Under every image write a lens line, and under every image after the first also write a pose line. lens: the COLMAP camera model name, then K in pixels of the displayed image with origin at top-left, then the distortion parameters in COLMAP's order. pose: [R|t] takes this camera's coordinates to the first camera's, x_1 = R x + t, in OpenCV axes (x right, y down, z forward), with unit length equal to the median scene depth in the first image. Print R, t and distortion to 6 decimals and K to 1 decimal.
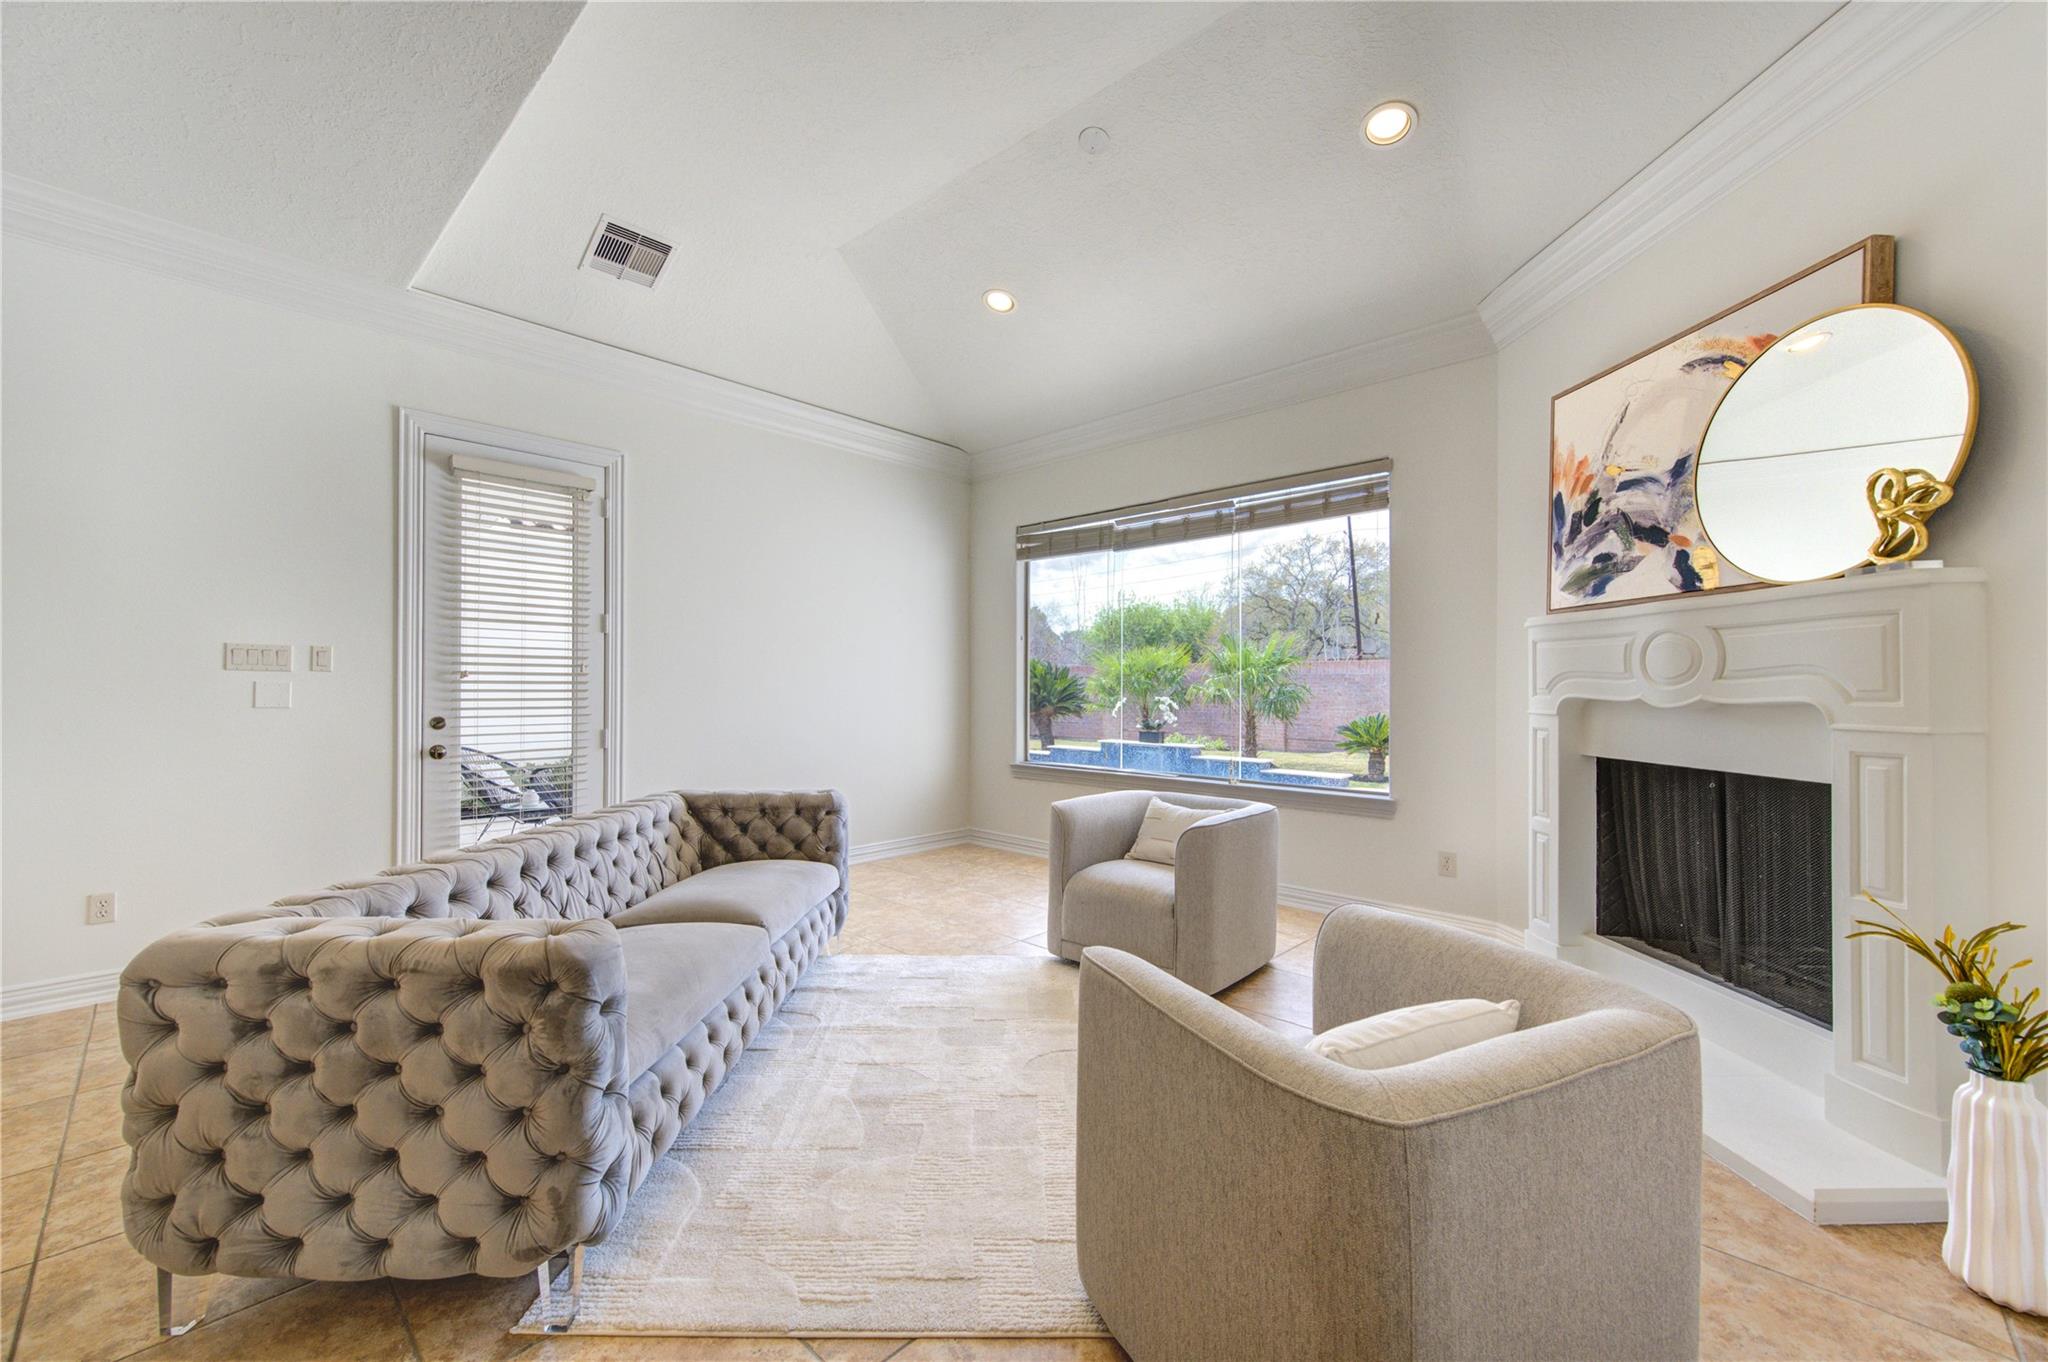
lens RADIAL K [[799.6, 0, 1025.0], [0, 799.6, 682.7], [0, 0, 1]] dist [-0.002571, -0.001209]
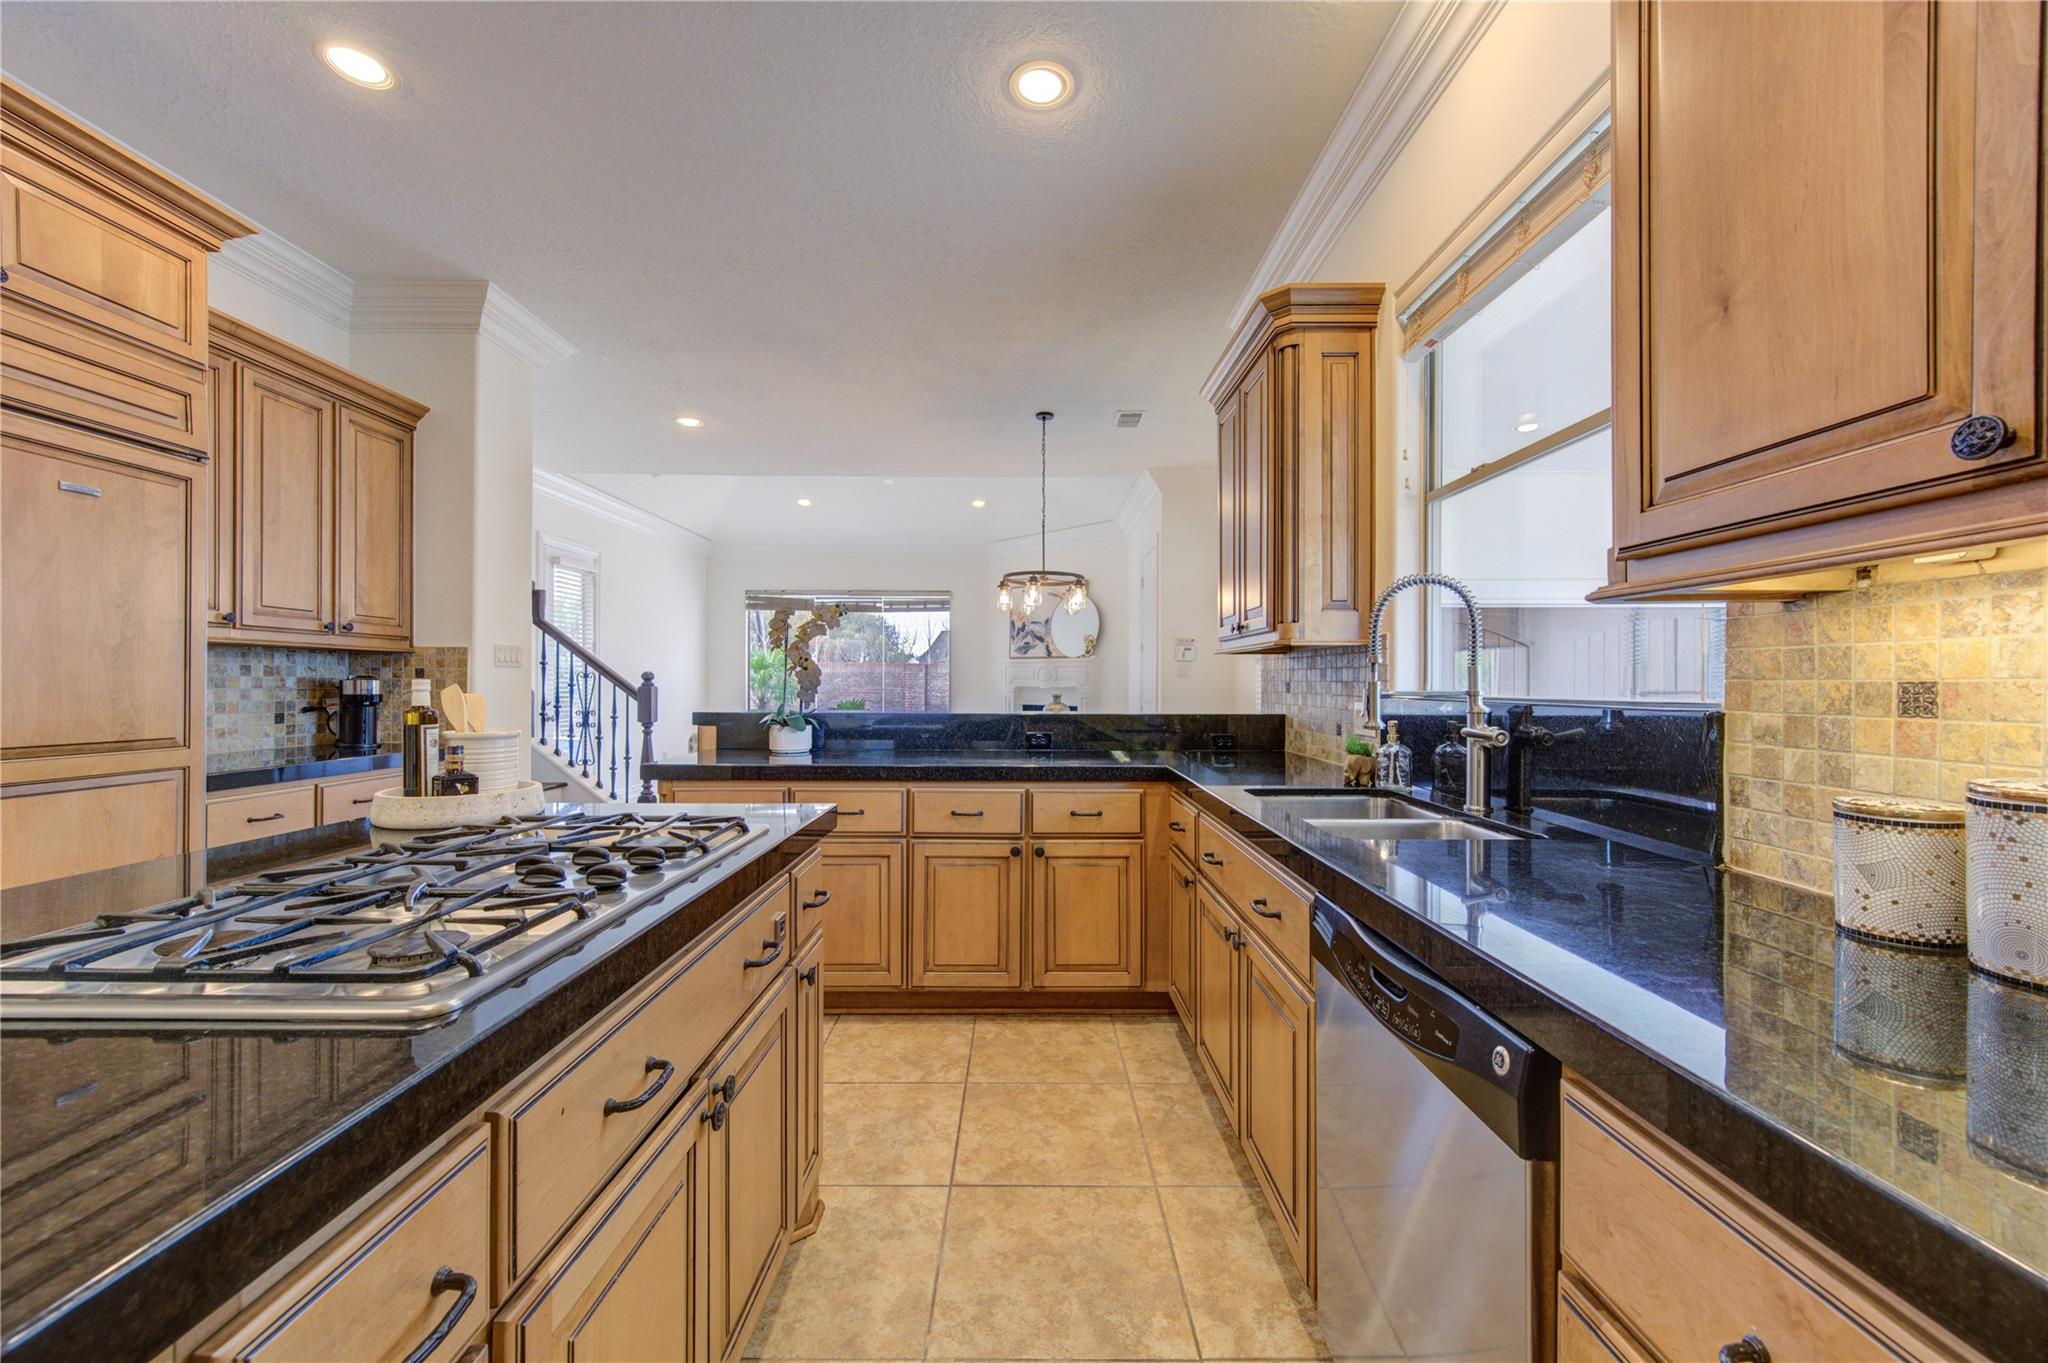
lens RADIAL K [[799.6, 0, 1023.5], [0, 799.6, 682.5], [0, 0, 1]] dist [-0.002571, -0.001209]
pose [[0.731467, 0.003599, 0.681867, -1.554751], [-0.005321, 0.999986, 0.000430, 0.002633], [-0.681856, -0.003943, 0.731476, -1.418656]]
